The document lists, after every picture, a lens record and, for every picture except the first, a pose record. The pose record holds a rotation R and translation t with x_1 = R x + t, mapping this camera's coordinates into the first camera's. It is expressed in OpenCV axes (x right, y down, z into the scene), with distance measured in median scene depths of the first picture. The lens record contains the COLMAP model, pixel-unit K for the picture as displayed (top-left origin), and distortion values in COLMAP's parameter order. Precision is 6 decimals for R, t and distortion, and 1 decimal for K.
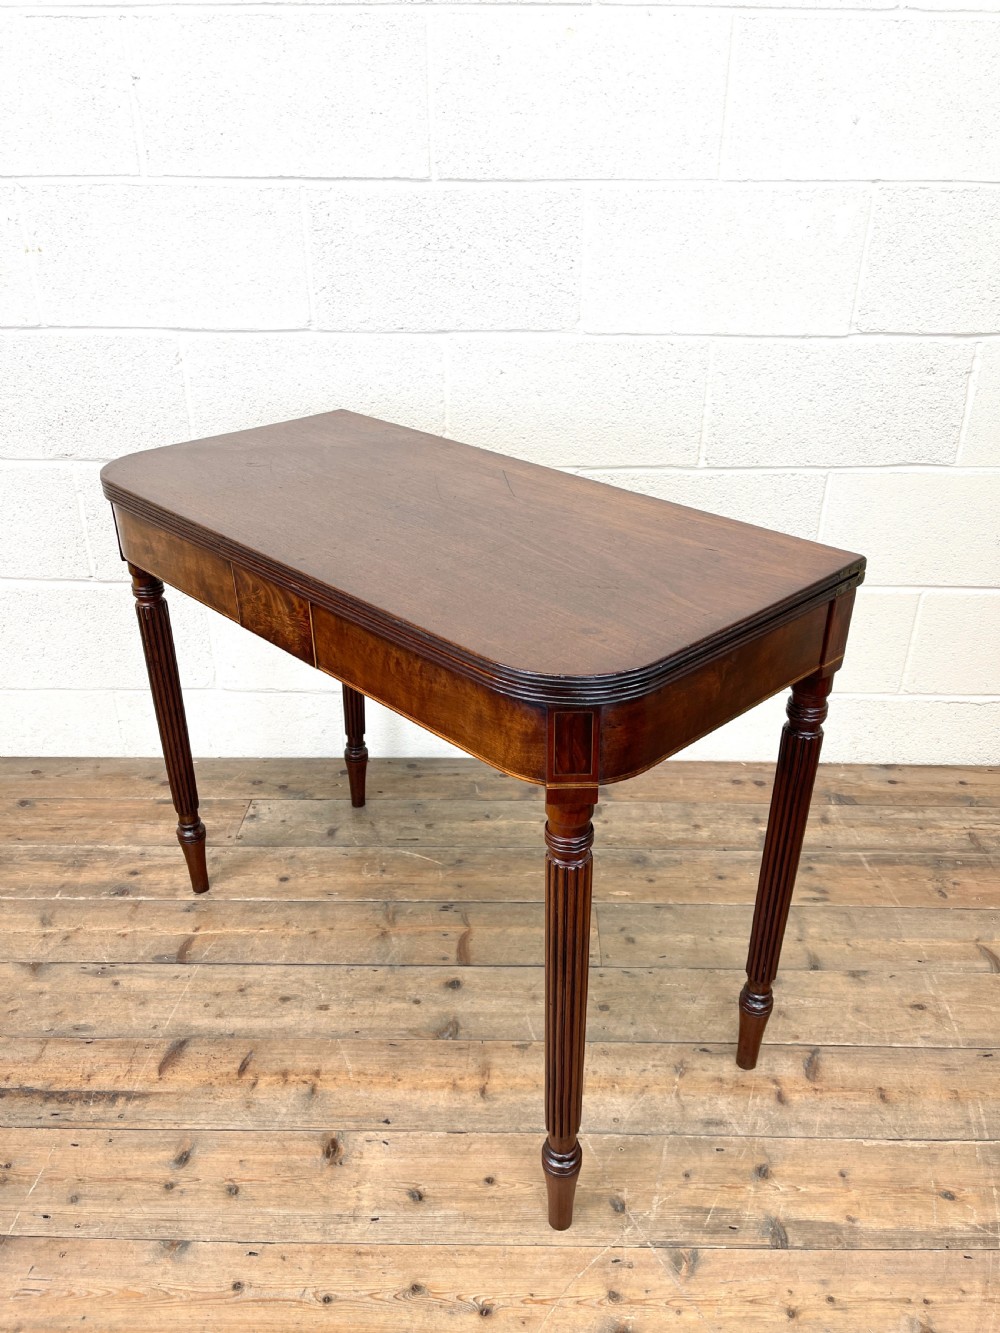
lens RADIAL K [[1017.5, 0, 503.0], [0, 1017.5, 672.4], [0, 0, 1]] dist [0.070524, -0.101225]
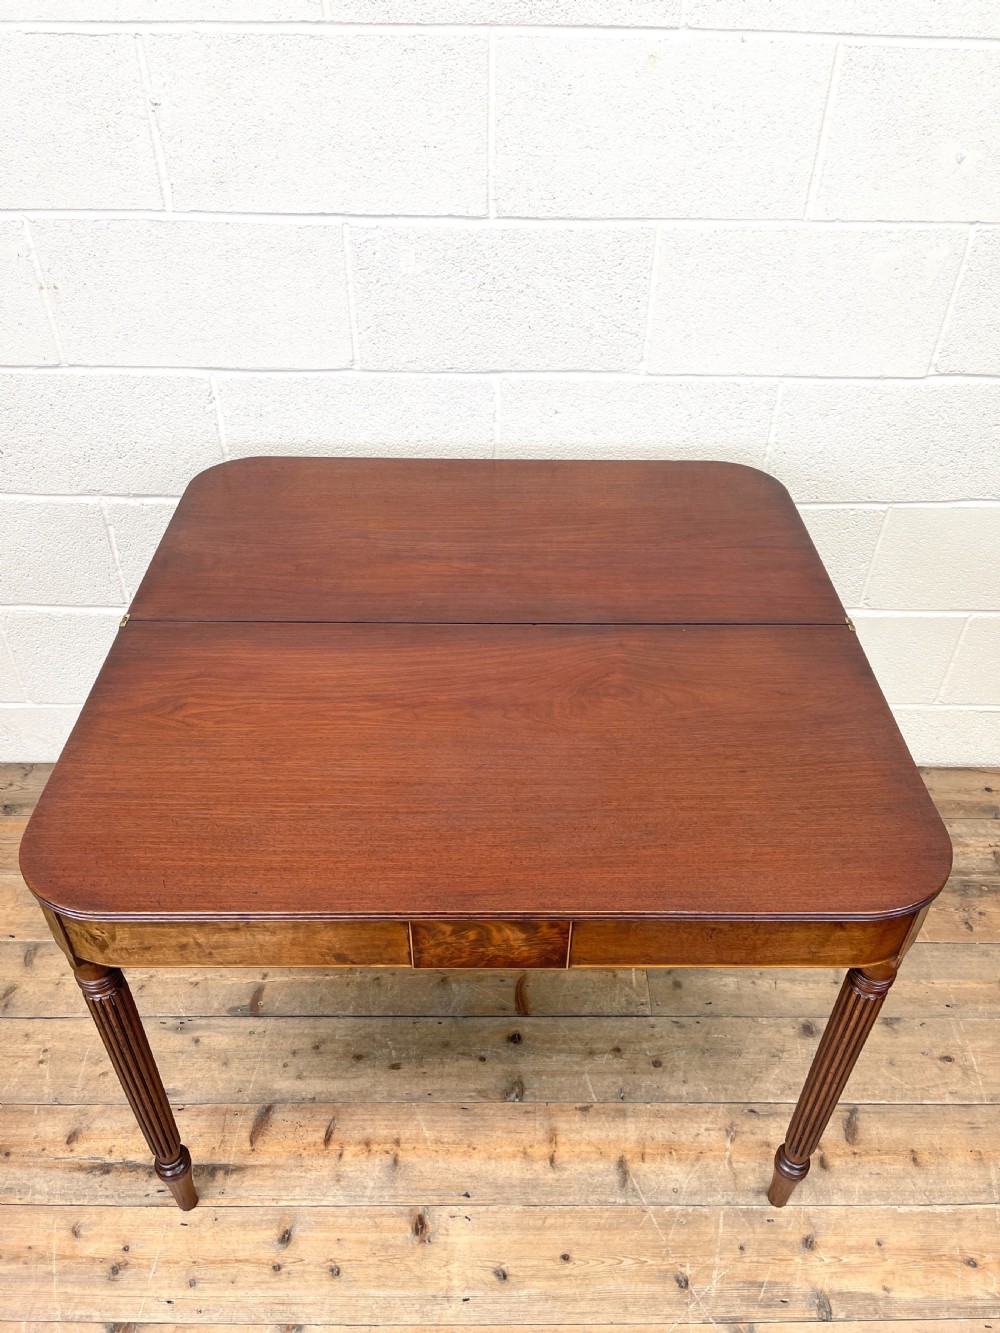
lens RADIAL K [[1013.9, 0, 499.9], [0, 1013.9, 672.7], [0, 0, 1]] dist [0.089425, -0.132393]
pose [[0.999712, -0.004339, 0.023618, -0.083019], [-0.000581, 0.978884, 0.204417, -0.271555], [-0.024007, -0.204371, 0.978599, 0.033429]]
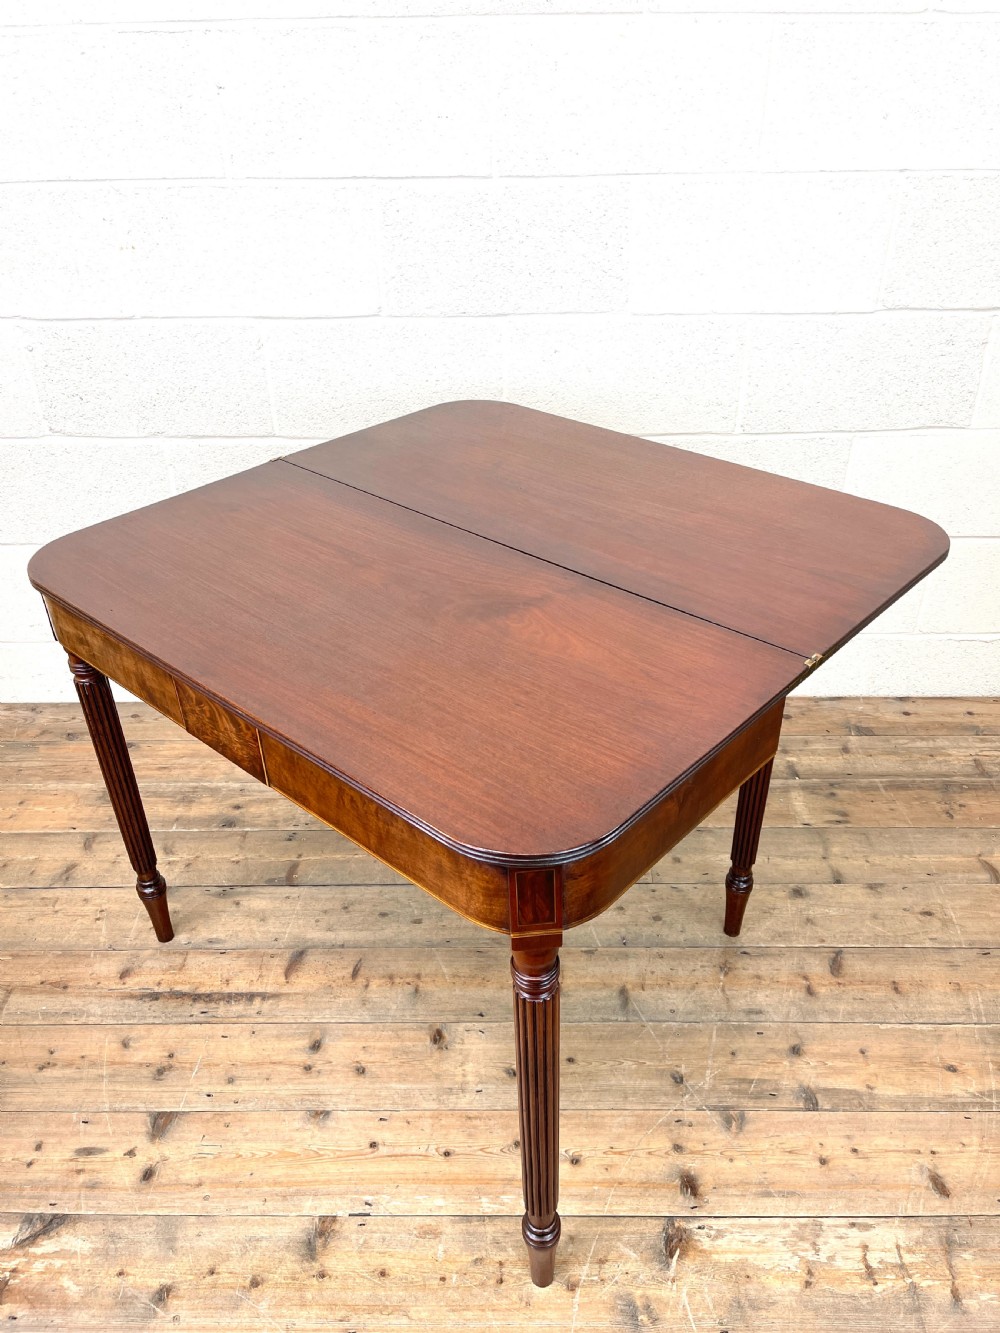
lens RADIAL K [[1024.2, 0, 505.1], [0, 1024.2, 669.6], [0, 0, 1]] dist [0.026604, 0.005333]
pose [[0.999855, -0.016041, -0.005755, -0.058636], [0.016483, 0.996016, 0.087633, -0.056123], [0.004326, -0.087715, 0.996136, -0.130295]]
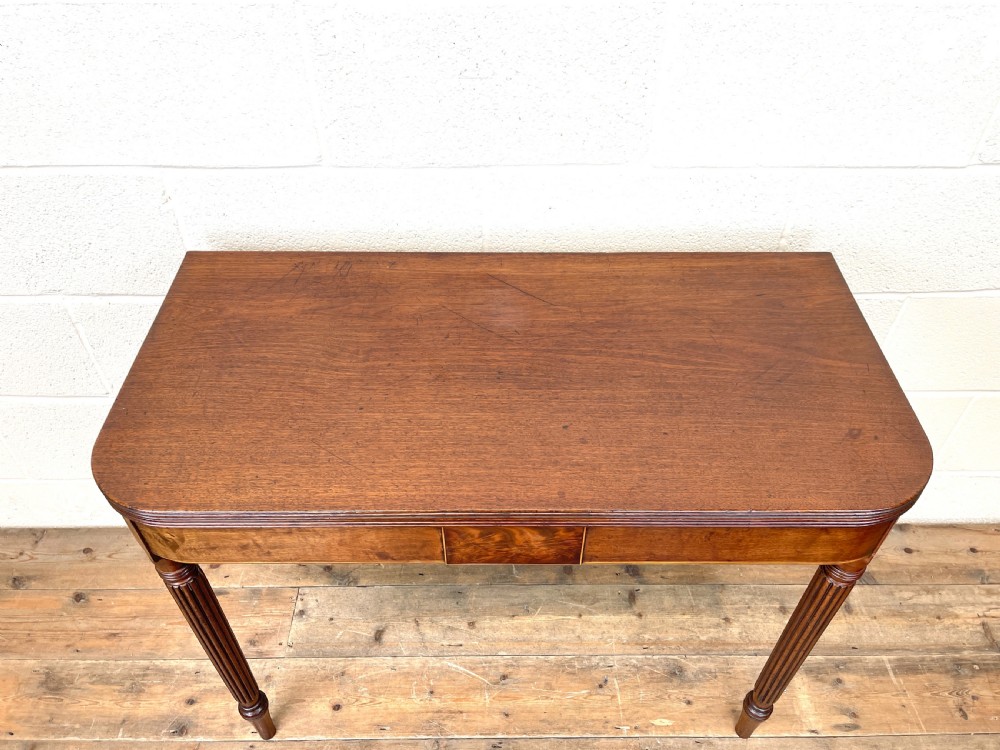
lens RADIAL K [[759.8, 0, 502.1], [0, 759.8, 375.8], [0, 0, 1]] dist [0.098928, -0.135818]
pose [[0.999783, -0.014191, 0.015259, -0.057927], [0.008983, 0.954245, 0.298890, -0.380577], [-0.018802, -0.298688, 0.954165, 0.380095]]
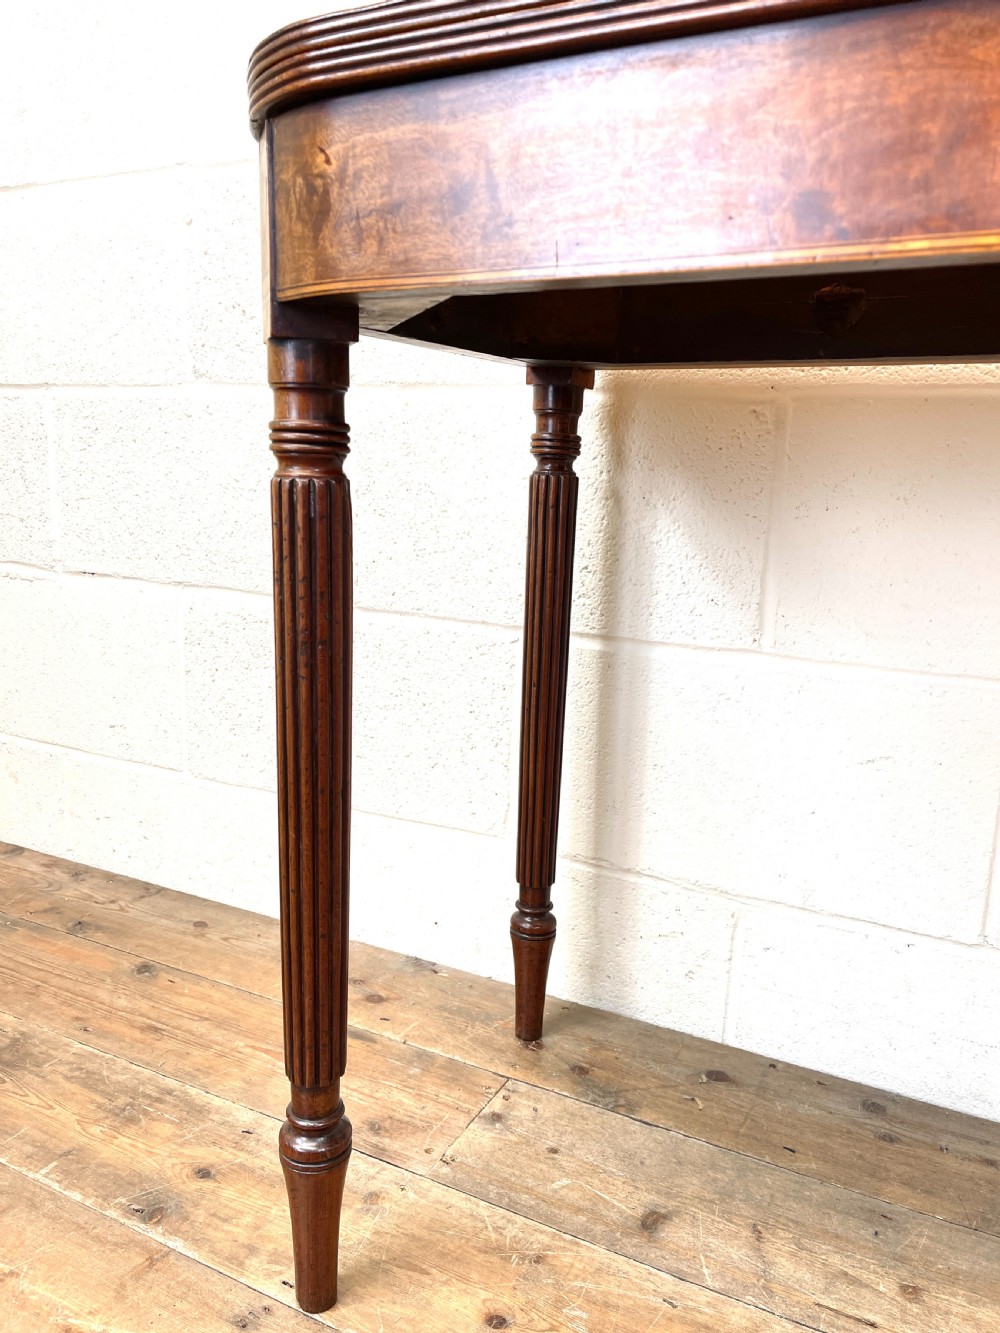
lens RADIAL K [[1005.3, 0, 504.6], [0, 1005.3, 672.8], [0, 0, 1]] dist [0.085065, -0.123629]
pose [[0.896636, 0.115425, -0.427459, -0.085247], [-0.228873, 0.947264, -0.224296, 0.064759], [0.379027, 0.298946, 0.875768, 0.651548]]
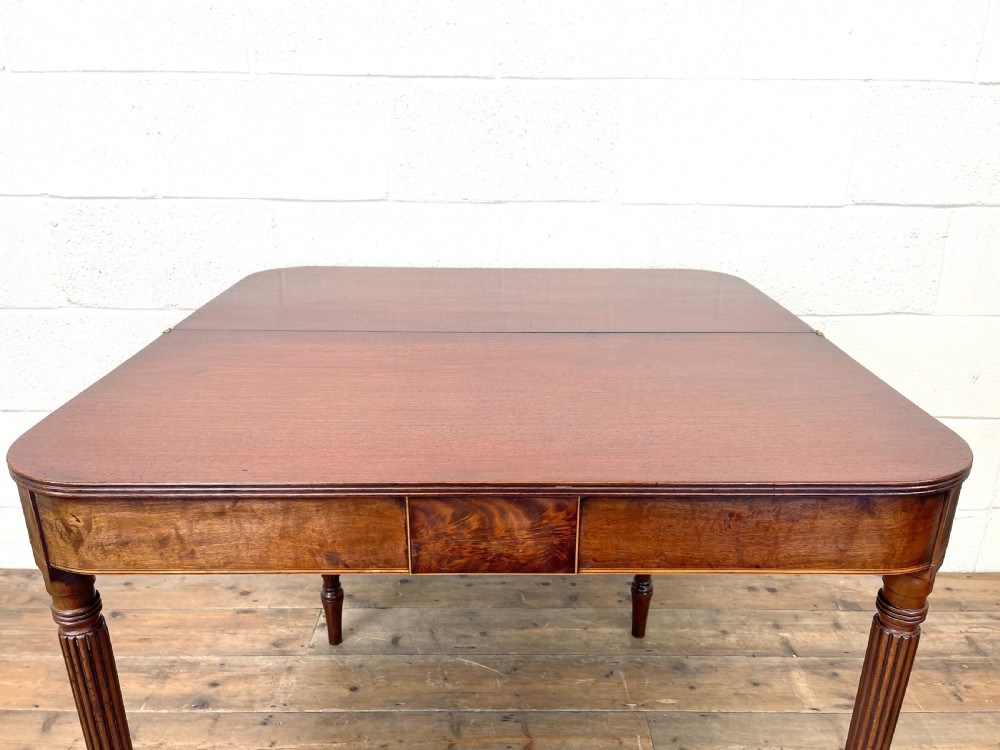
lens RADIAL K [[760.7, 0, 504.3], [0, 760.7, 381.3], [0, 0, 1]] dist [0.096105, -0.131733]
pose [[0.999796, -0.001190, 0.020150, -0.077326], [0.003656, 0.992424, -0.122806, -0.021396], [-0.019851, 0.122854, 0.992226, 0.162303]]
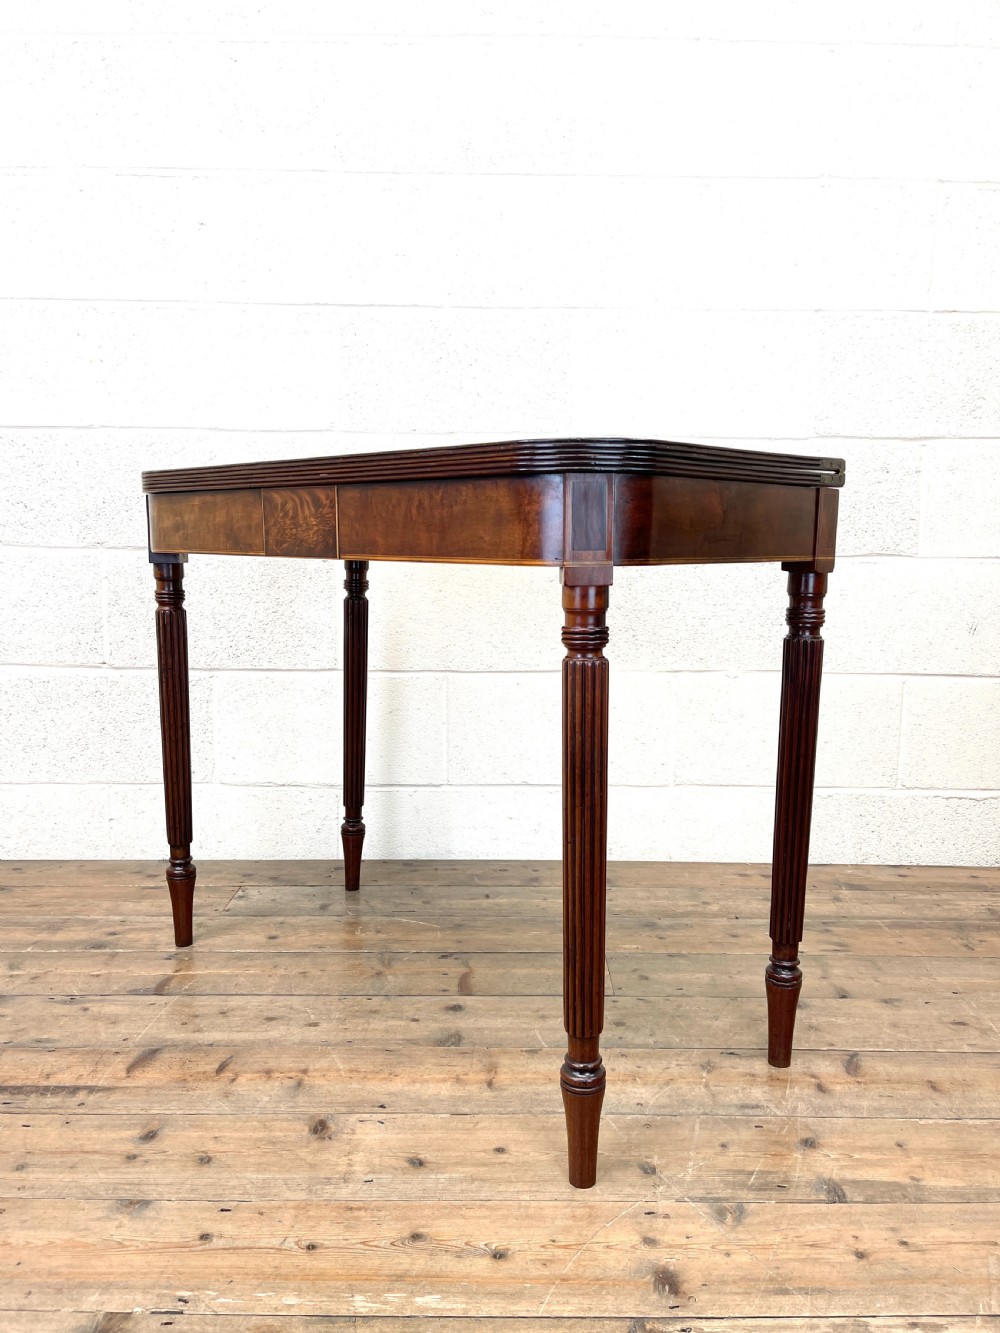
lens RADIAL K [[1014.2, 0, 502.9], [0, 1014.2, 668.7], [0, 0, 1]] dist [0.087120, -0.127760]
pose [[0.999855, 0.003467, 0.016701, -0.020540], [0.002378, 0.941221, -0.337783, 0.311881], [-0.016890, 0.337773, 0.941076, 0.029528]]
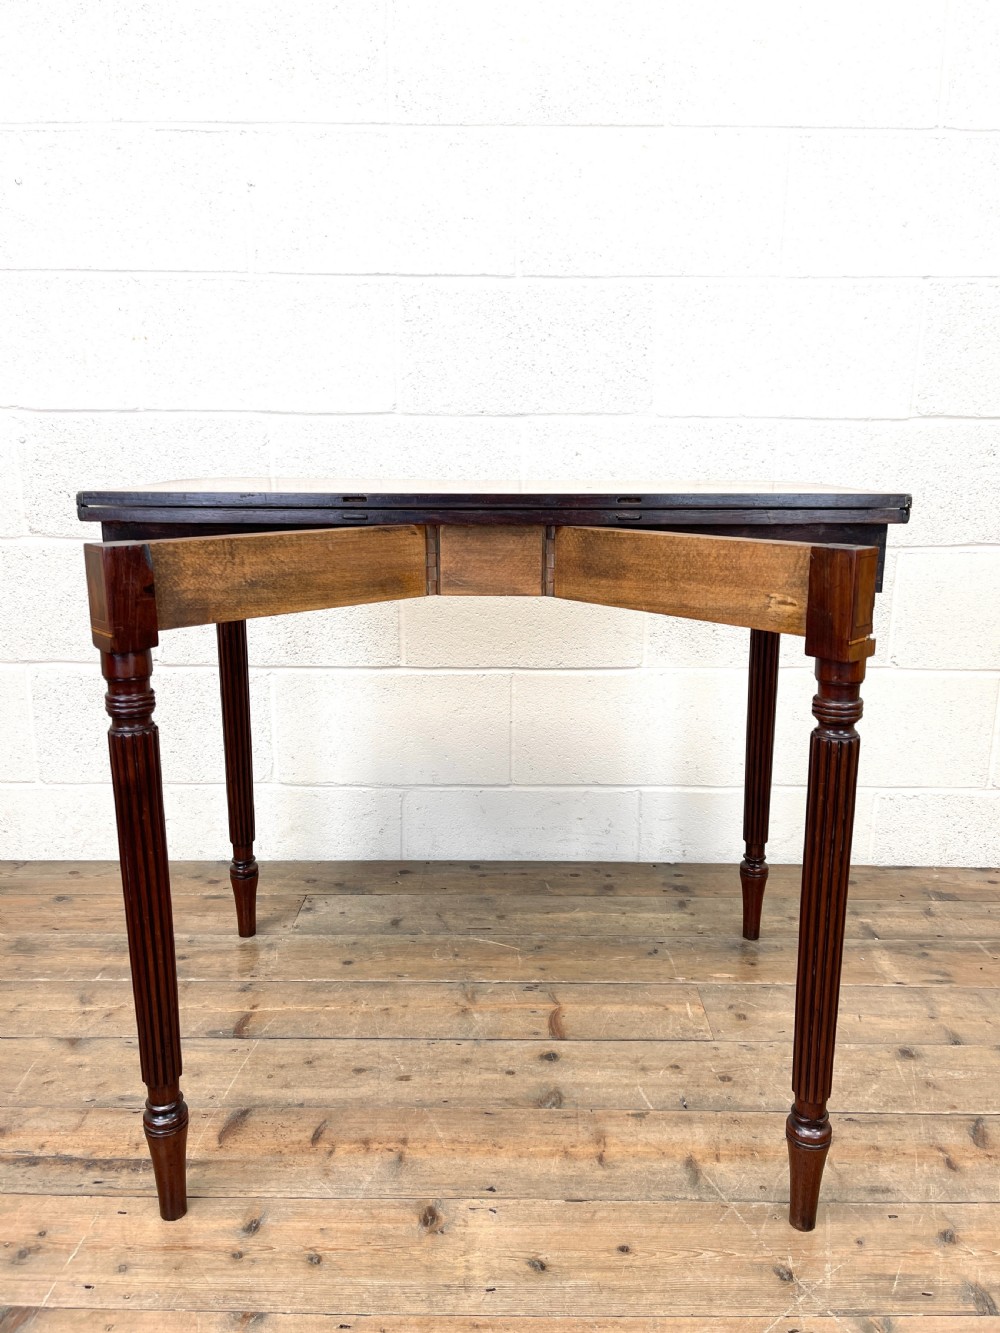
lens RADIAL K [[1010.9, 0, 501.7], [0, 1010.9, 667.9], [0, 0, 1]] dist [0.091246, -0.135034]
pose [[0.999979, 0.001470, 0.006235, -0.090706], [0.000165, 0.967075, -0.254490, 0.194580], [-0.006403, 0.254486, 0.967055, 0.063833]]
